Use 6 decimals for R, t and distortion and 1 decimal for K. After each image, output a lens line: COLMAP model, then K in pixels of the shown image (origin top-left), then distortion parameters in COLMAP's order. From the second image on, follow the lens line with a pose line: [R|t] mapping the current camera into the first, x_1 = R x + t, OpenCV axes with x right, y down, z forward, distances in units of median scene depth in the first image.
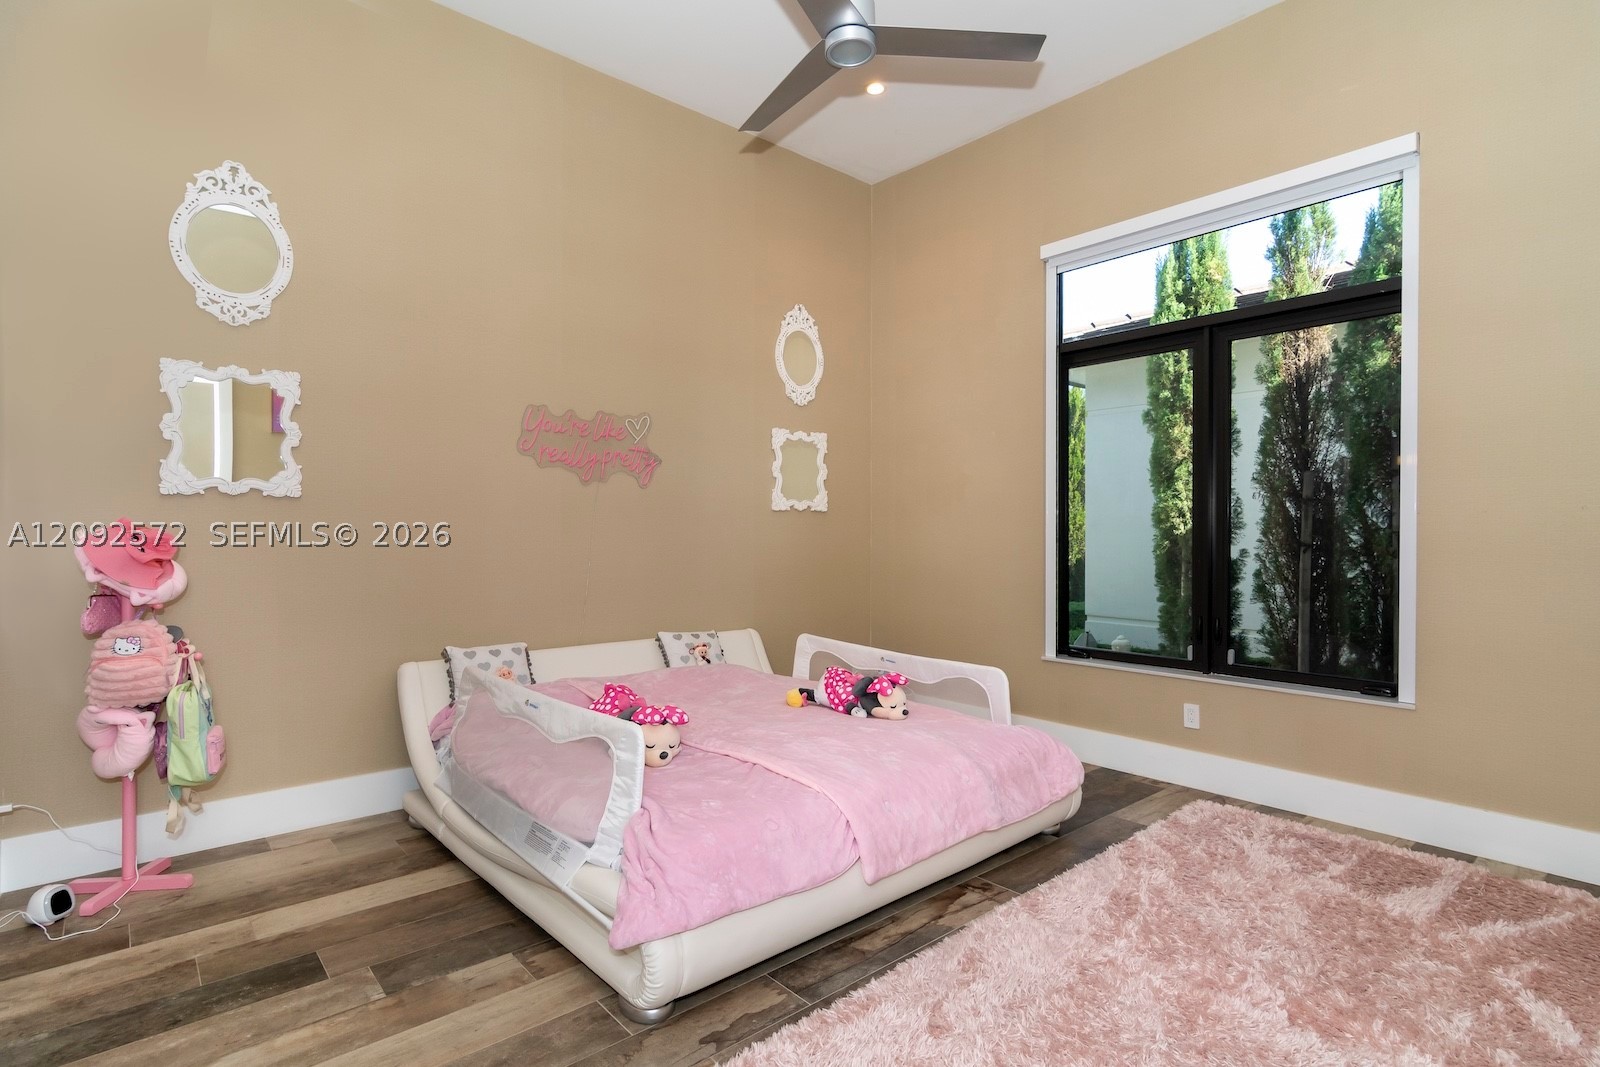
lens RADIAL K [[792.2, 0, 796.4], [0, 792.2, 537.0], [0, 0, 1]] dist [-0.000258, 0.000535]
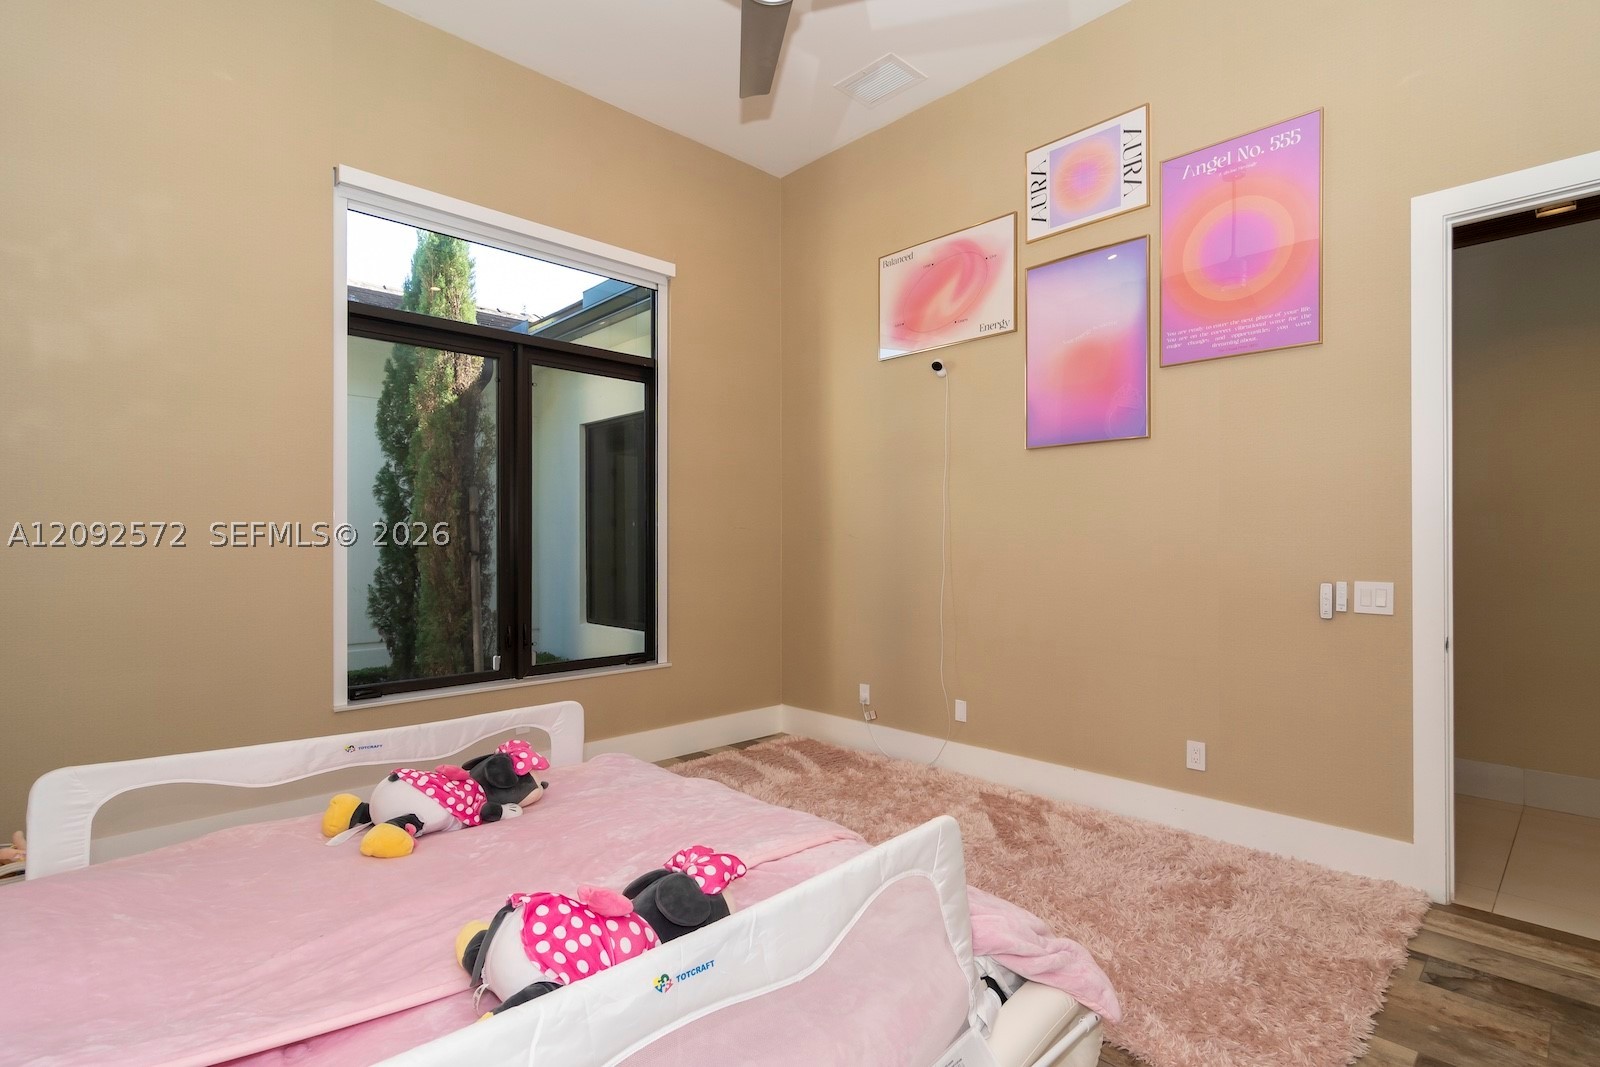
lens RADIAL K [[792.2, 0, 797.5], [0, 792.2, 538.2], [0, 0, 1]] dist [-0.000258, 0.000535]
pose [[-0.047061, -0.004416, 0.998882, -0.588504], [0.002654, 0.999986, 0.004546, -0.014998], [-0.998888, 0.002865, -0.047049, 0.752627]]
